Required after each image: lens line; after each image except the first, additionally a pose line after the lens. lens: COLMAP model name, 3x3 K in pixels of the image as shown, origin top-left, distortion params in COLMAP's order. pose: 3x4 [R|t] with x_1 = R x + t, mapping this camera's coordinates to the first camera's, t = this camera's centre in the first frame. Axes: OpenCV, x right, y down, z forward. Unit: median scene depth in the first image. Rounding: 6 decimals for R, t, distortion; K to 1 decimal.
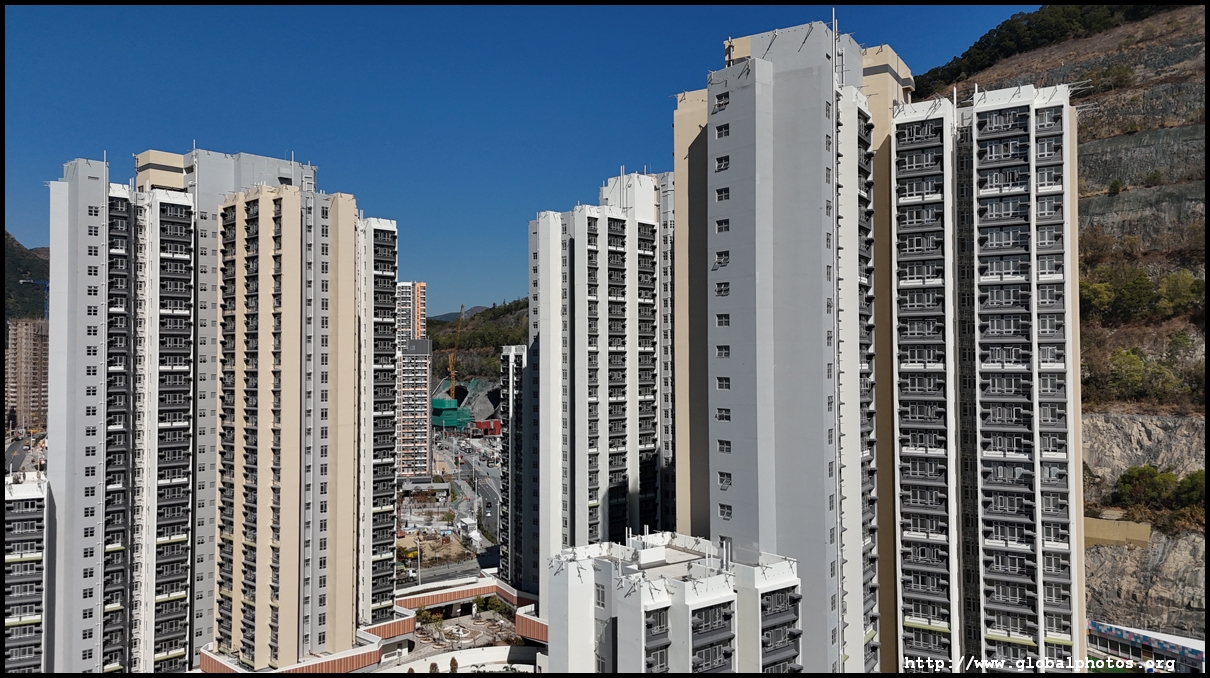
lens RADIAL K [[897.3, 0, 599.5], [0, 897.3, 337.2], [0, 0, 1]] dist [0.091068, -0.085935]
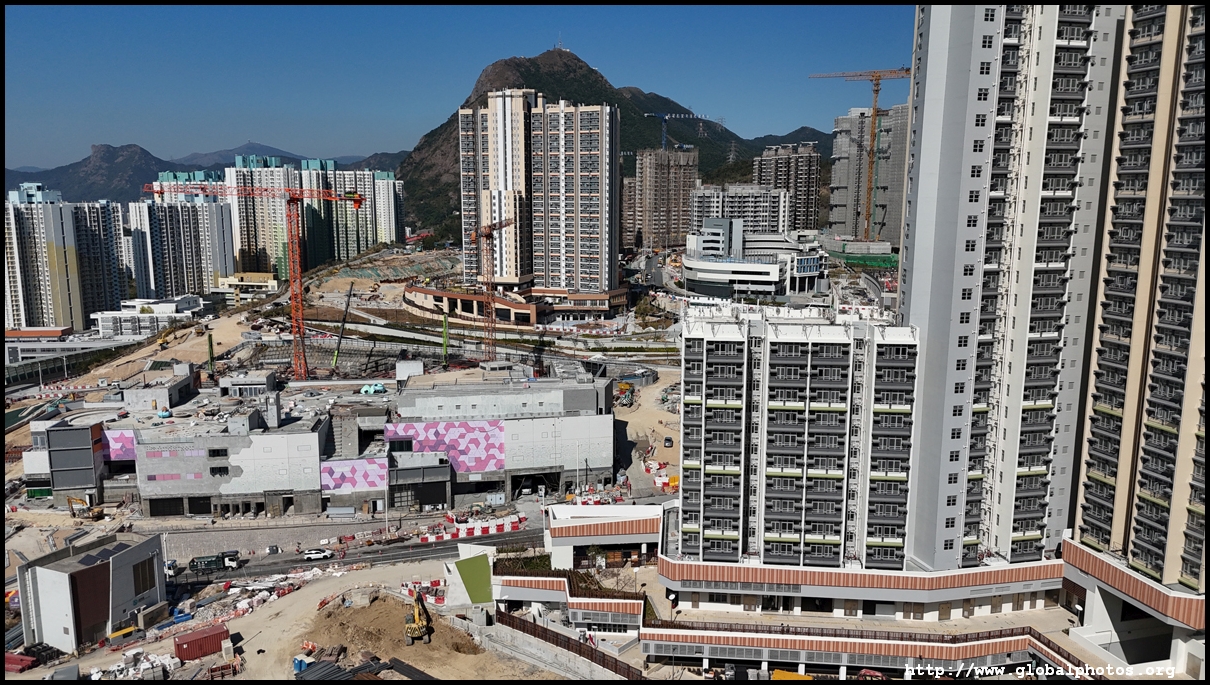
lens RADIAL K [[886.4, 0, 606.1], [0, 886.4, 341.5], [0, 0, 1]] dist [0.086289, -0.081807]
pose [[0.848517, 0.095451, -0.520489, -0.415248], [0.007235, 0.981412, 0.191774, 0.007960], [0.529119, -0.166489, 0.832054, 0.142018]]
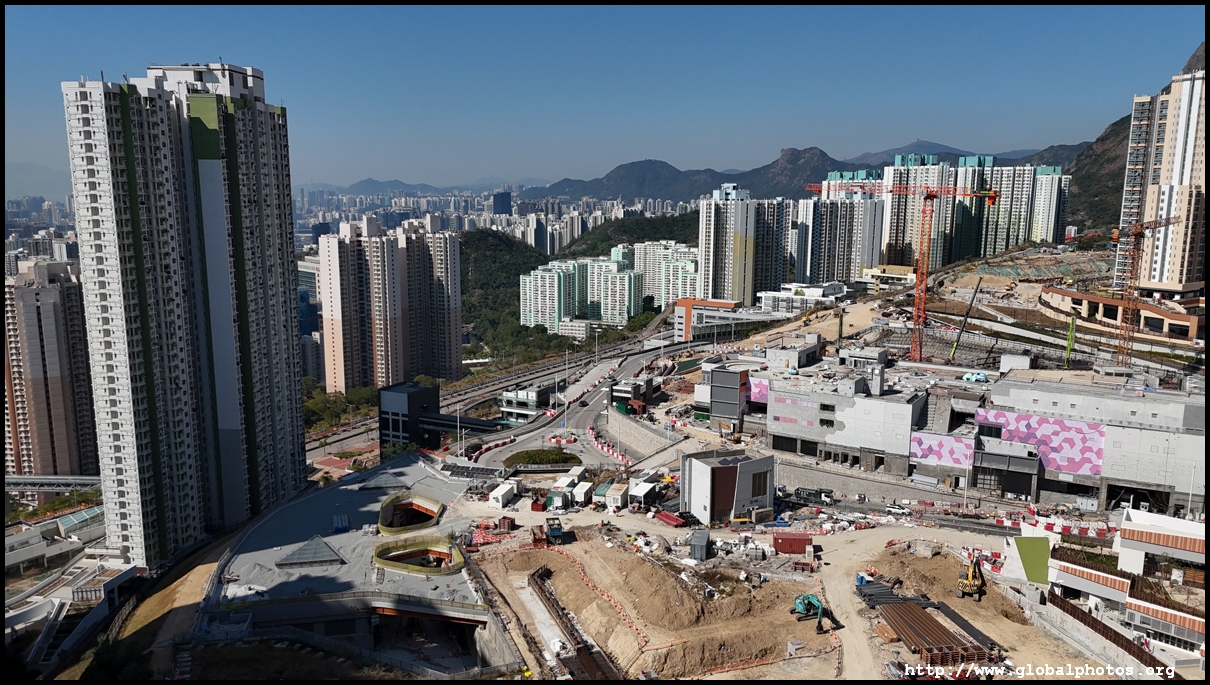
lens RADIAL K [[886.4, 0, 602.8], [0, 886.4, 342.1], [0, 0, 1]] dist [0.086289, -0.081807]
pose [[0.307657, 0.171243, -0.935961, -0.240502], [0.019441, 0.982335, 0.186118, 0.003837], [0.951299, -0.075456, 0.298893, 0.073783]]
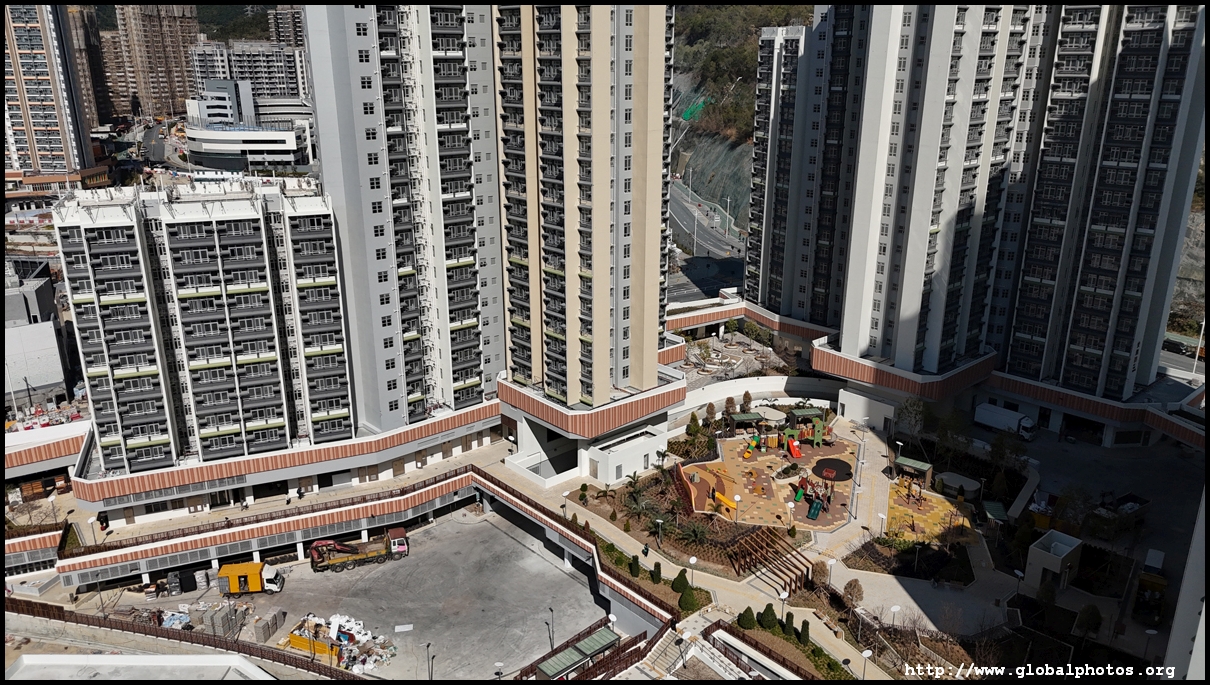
lens RADIAL K [[886.4, 0, 607.2], [0, 886.4, 345.2], [0, 0, 1]] dist [0.086289, -0.081807]
pose [[0.997013, 0.026803, -0.072438, -0.288023], [-0.000660, 0.940781, 0.339015, 0.008587], [0.077235, -0.337955, 0.937988, 0.204635]]
